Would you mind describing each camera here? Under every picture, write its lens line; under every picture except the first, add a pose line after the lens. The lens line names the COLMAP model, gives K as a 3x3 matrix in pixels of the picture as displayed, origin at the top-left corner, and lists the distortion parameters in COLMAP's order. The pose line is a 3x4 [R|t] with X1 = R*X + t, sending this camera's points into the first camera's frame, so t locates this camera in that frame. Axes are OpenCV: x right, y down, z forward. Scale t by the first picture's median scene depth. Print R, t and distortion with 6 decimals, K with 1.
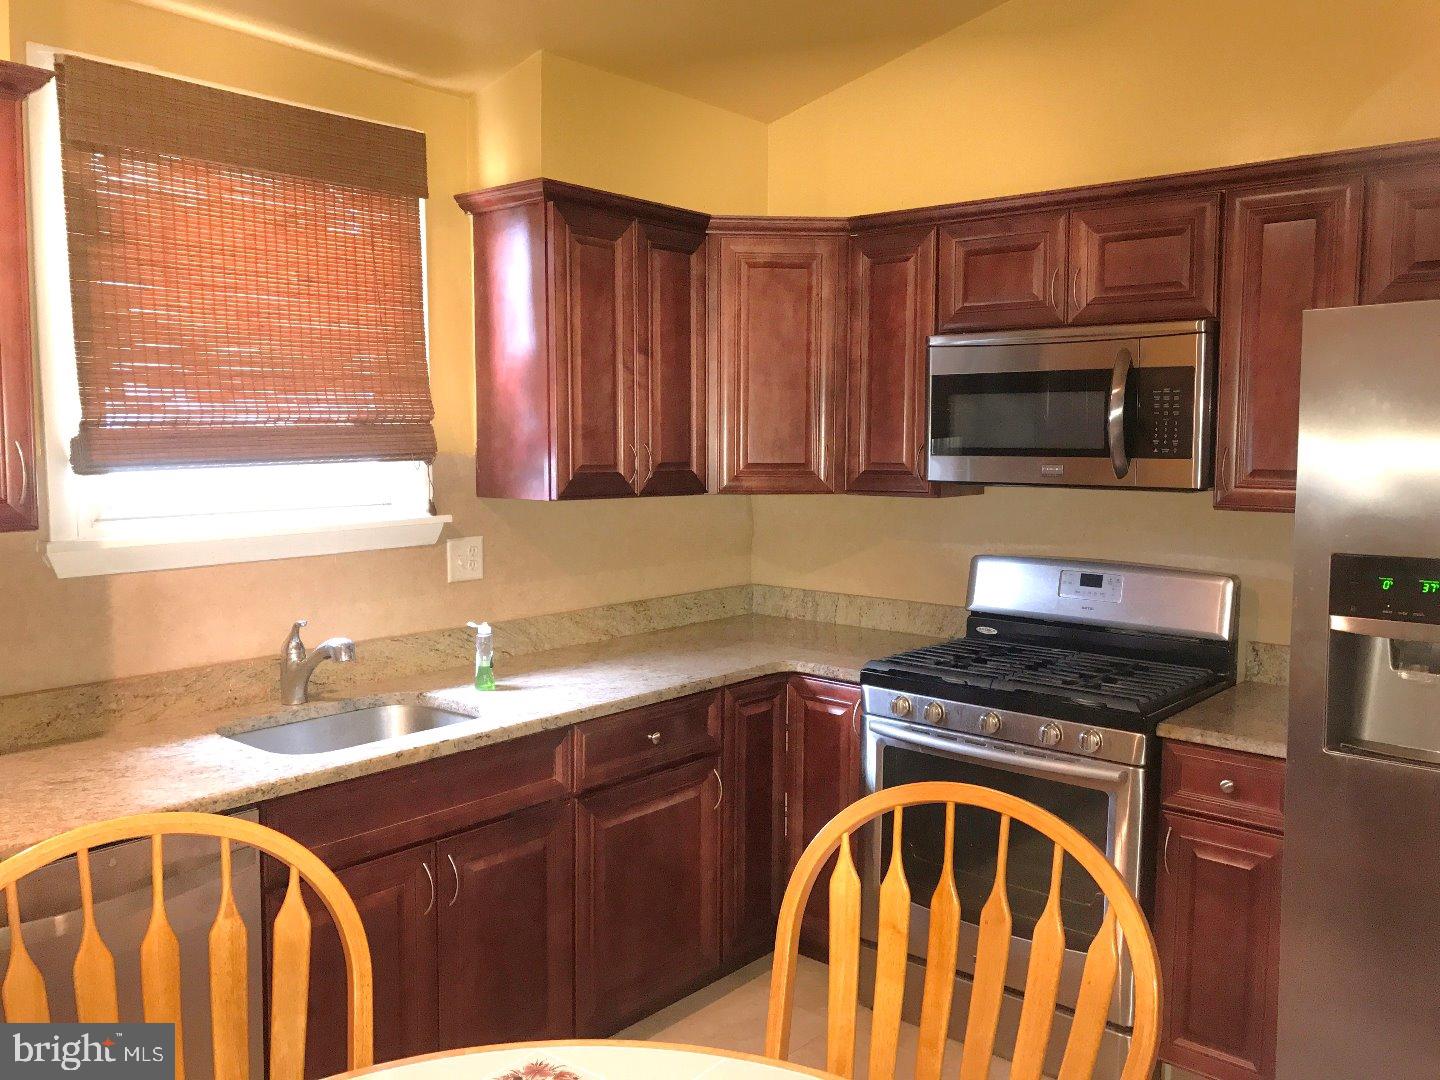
lens RADIAL K [[1174.6, 0, 720.0], [0, 1174.6, 540.0], [0, 0, 1]] dist [0.009664, 0.003081]
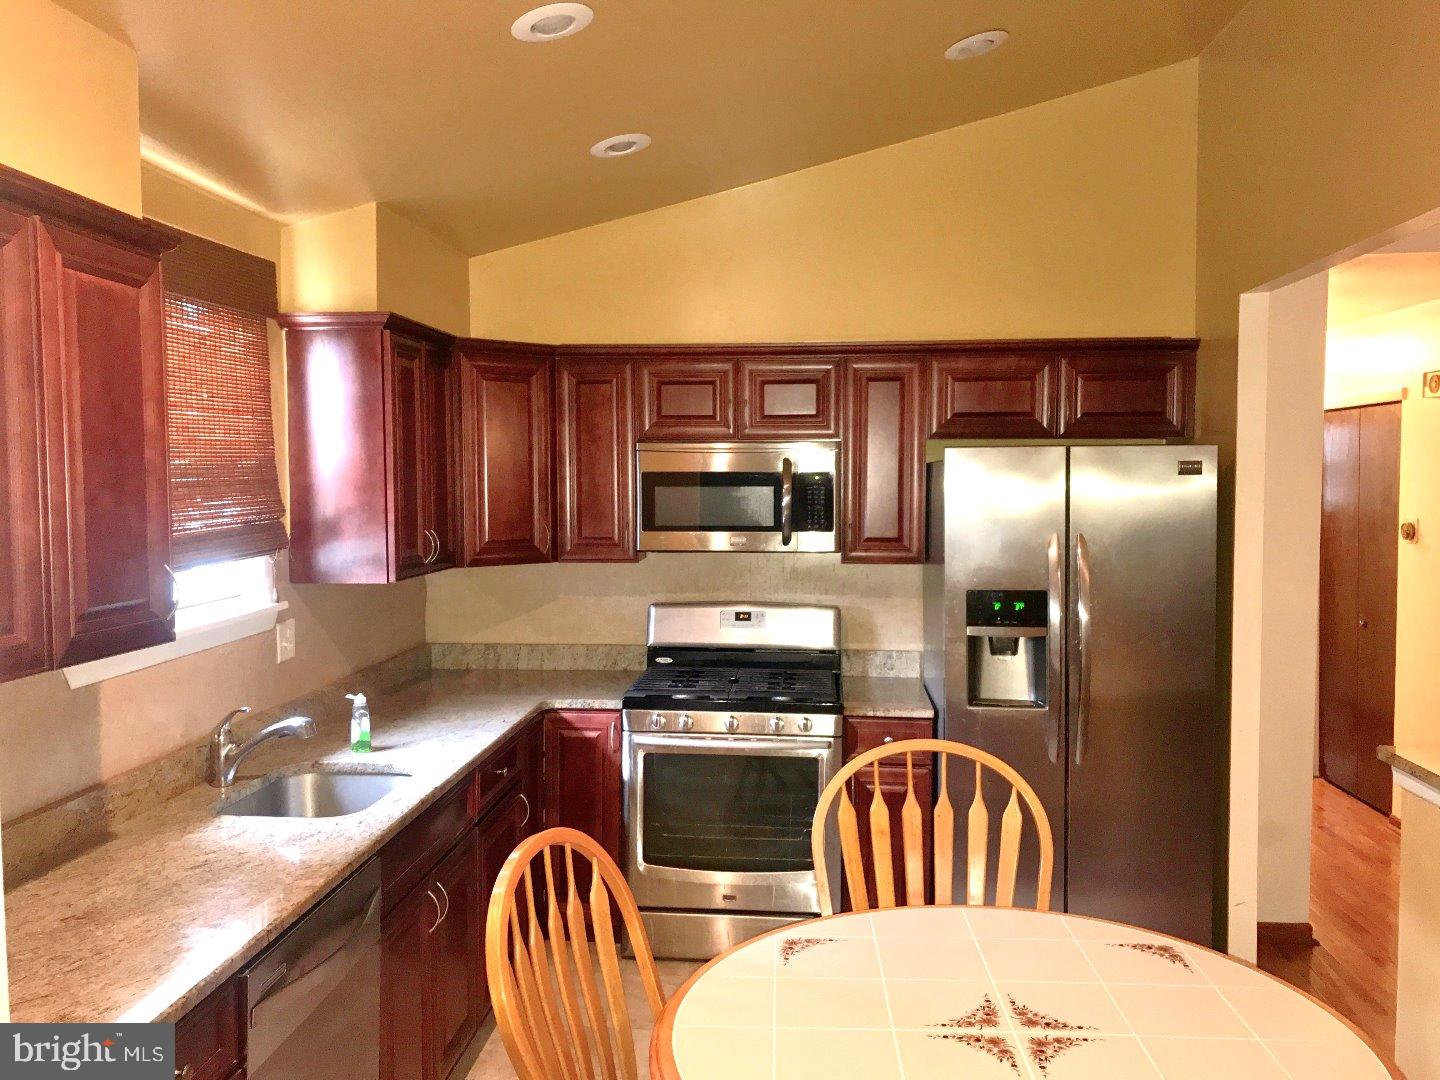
lens RADIAL K [[1187.6, 0, 720.0], [0, 1187.6, 540.0], [0, 0, 1]] dist [-0.009175, -0.006306]
pose [[0.815774, -0.037797, 0.577134, -0.573554], [0.056050, 0.998332, -0.013844, -0.043351], [-0.575648, 0.043642, 0.816532, -0.154124]]
